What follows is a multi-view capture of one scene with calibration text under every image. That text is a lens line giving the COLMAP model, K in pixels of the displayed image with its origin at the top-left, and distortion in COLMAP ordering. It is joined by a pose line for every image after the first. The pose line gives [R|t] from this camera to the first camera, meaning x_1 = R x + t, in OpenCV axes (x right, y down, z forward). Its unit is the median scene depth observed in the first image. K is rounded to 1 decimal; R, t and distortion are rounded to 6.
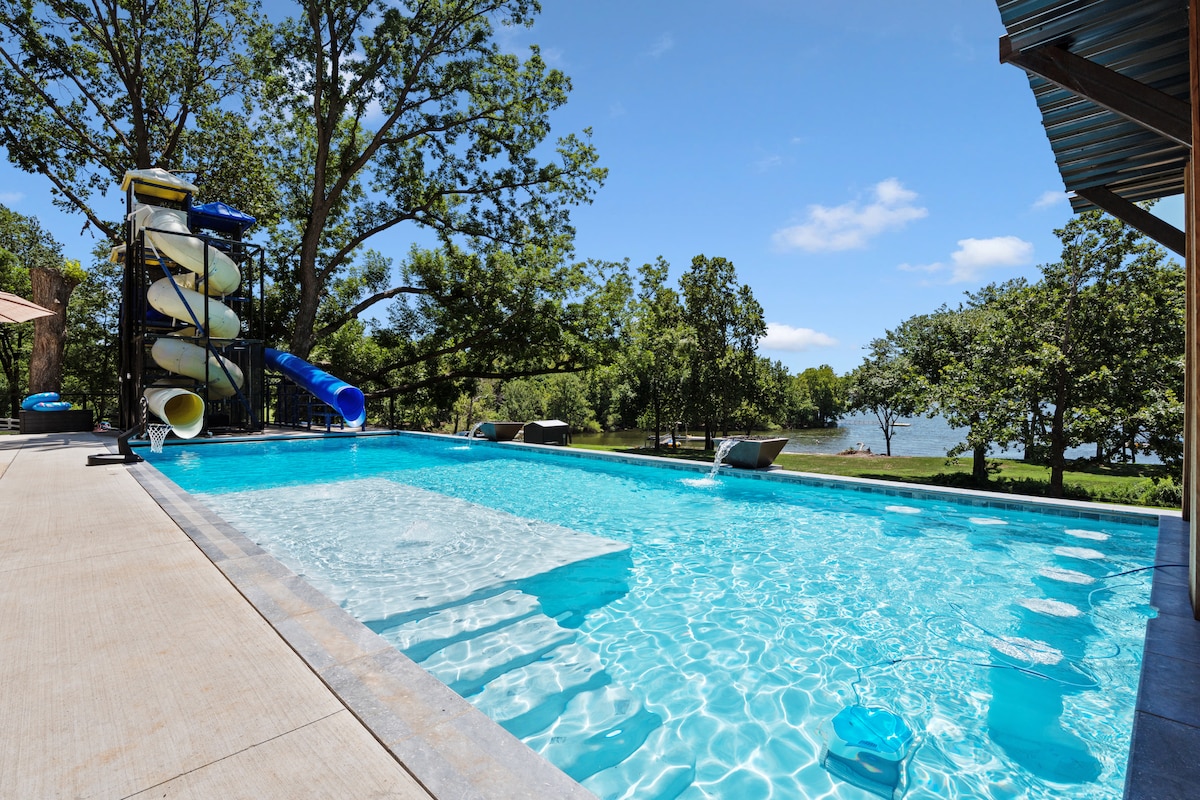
lens RADIAL K [[544.4, 0, 600.0], [0, 544.4, 400.0], [0, 0, 1]] dist [0.003580, 0.000321]
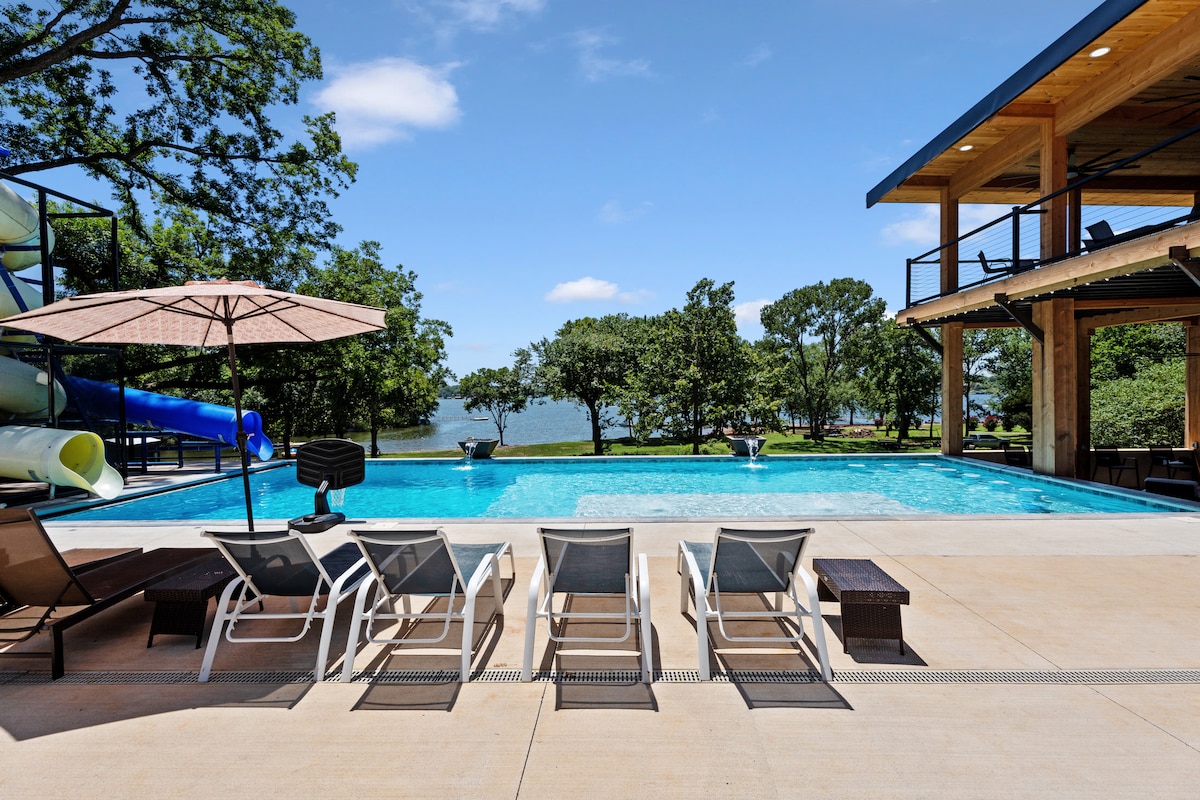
lens RADIAL K [[544.4, 0, 600.0], [0, 544.4, 400.0], [0, 0, 1]] dist [0.003580, 0.000321]
pose [[0.726795, -0.029105, 0.686238, -0.356698], [0.026736, 0.999543, 0.014077, -0.023299], [-0.686334, 0.008116, 0.727241, 0.041229]]
